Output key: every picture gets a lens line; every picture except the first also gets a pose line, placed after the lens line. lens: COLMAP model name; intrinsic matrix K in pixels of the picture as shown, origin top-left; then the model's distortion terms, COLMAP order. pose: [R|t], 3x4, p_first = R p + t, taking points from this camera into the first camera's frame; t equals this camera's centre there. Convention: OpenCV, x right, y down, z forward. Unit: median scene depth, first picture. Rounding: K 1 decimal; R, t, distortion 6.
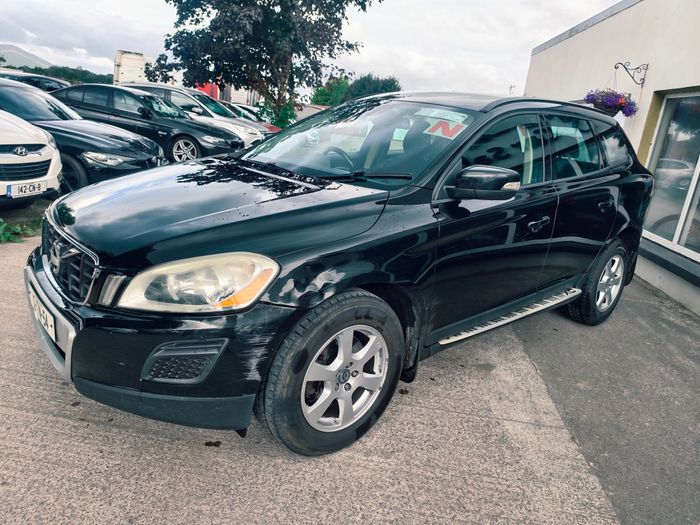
lens RADIAL K [[483.6, 0, 350.0], [0, 483.6, 262.5], [0, 0, 1]] dist [0.003686, 0.000363]
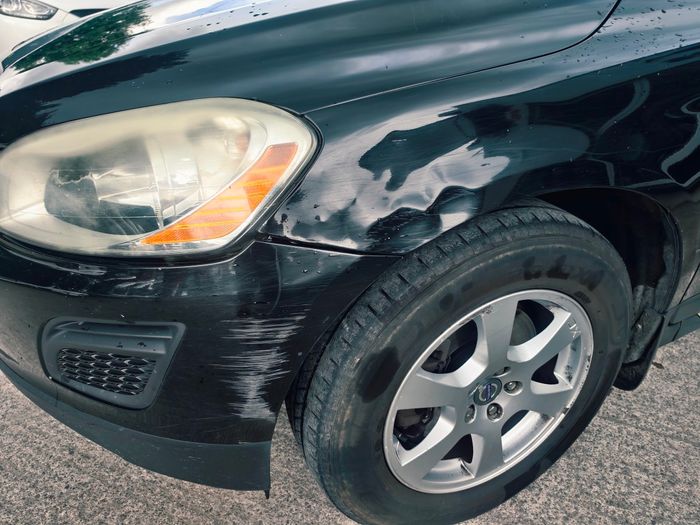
lens RADIAL K [[483.6, 0, 350.0], [0, 483.6, 262.5], [0, 0, 1]] dist [0.003686, 0.000363]
pose [[0.949883, 0.073381, -0.303870, -0.005685], [-0.007999, 0.977446, 0.211035, 0.019678], [0.312502, -0.198028, 0.929046, 0.573859]]
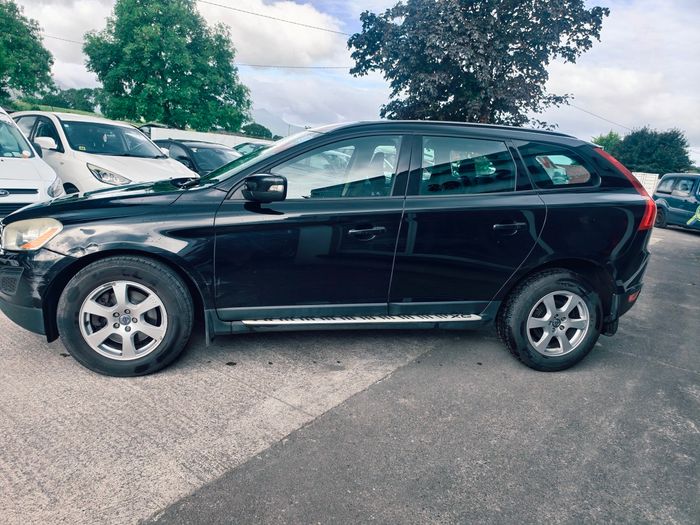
lens RADIAL K [[483.6, 0, 350.0], [0, 483.6, 262.5], [0, 0, 1]] dist [0.003686, 0.000363]
pose [[0.866166, 0.069904, -0.494843, 1.245752], [-0.129898, 0.987627, -0.087855, 0.117603], [0.482579, 0.140376, 0.864530, 0.105258]]
